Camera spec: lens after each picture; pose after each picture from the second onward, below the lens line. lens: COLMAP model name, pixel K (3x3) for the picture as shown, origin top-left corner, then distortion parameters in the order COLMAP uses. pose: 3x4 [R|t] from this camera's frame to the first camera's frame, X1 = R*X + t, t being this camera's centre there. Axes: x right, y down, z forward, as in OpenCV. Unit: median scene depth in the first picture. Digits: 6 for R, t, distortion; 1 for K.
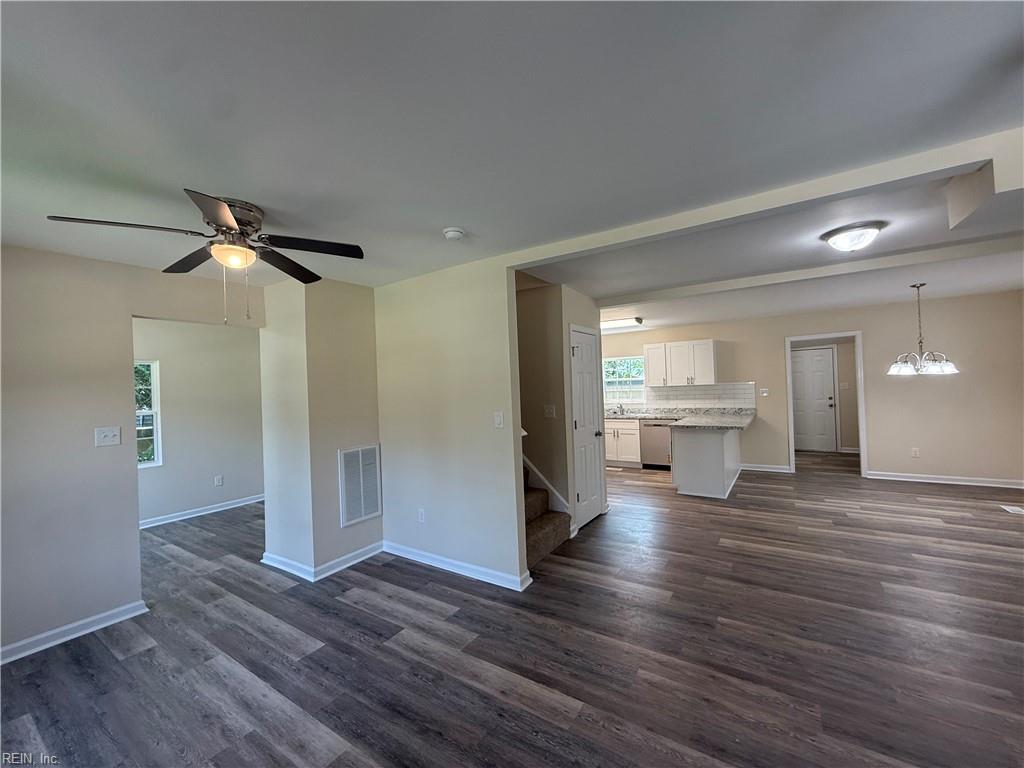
lens RADIAL K [[408.9, 0, 511.9], [0, 408.9, 383.9], [0, 0, 1]] dist [-0.001252, 0.000039]
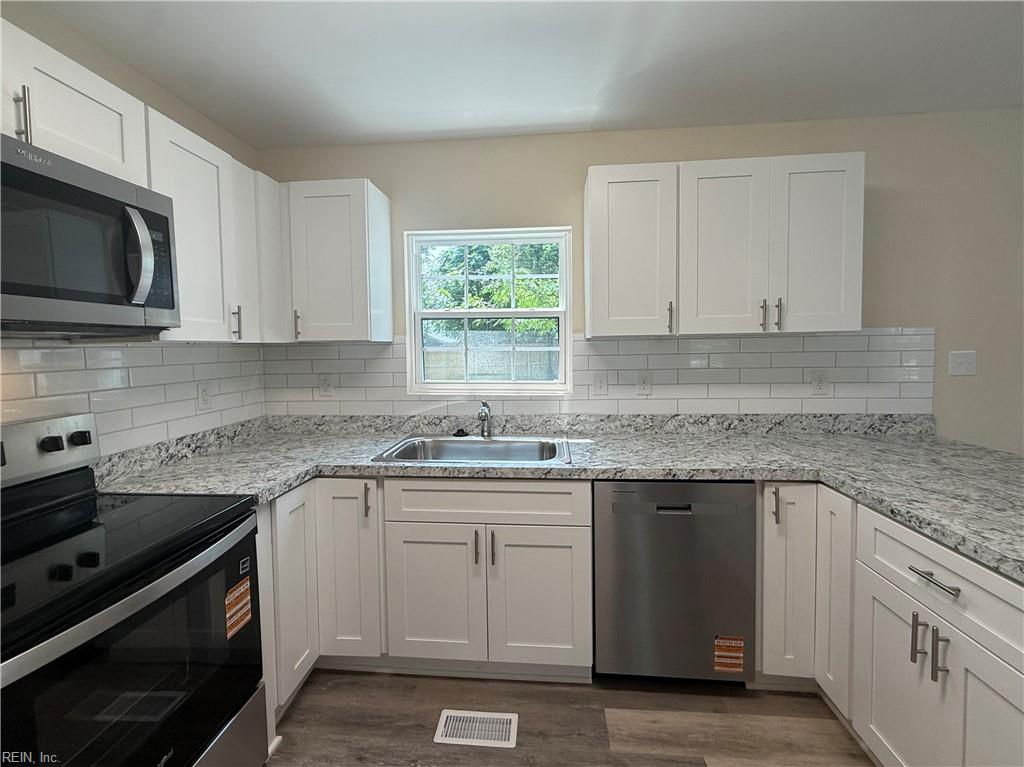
lens RADIAL K [[431.9, 0, 507.5], [0, 431.9, 362.1], [0, 0, 1]] dist [-0.000024, -0.000888]
pose [[0.874388, 0.001849, 0.485224, 0.238709], [-0.021558, 0.999153, 0.035041, 0.022544], [-0.484748, -0.041100, 0.873687, 1.244113]]
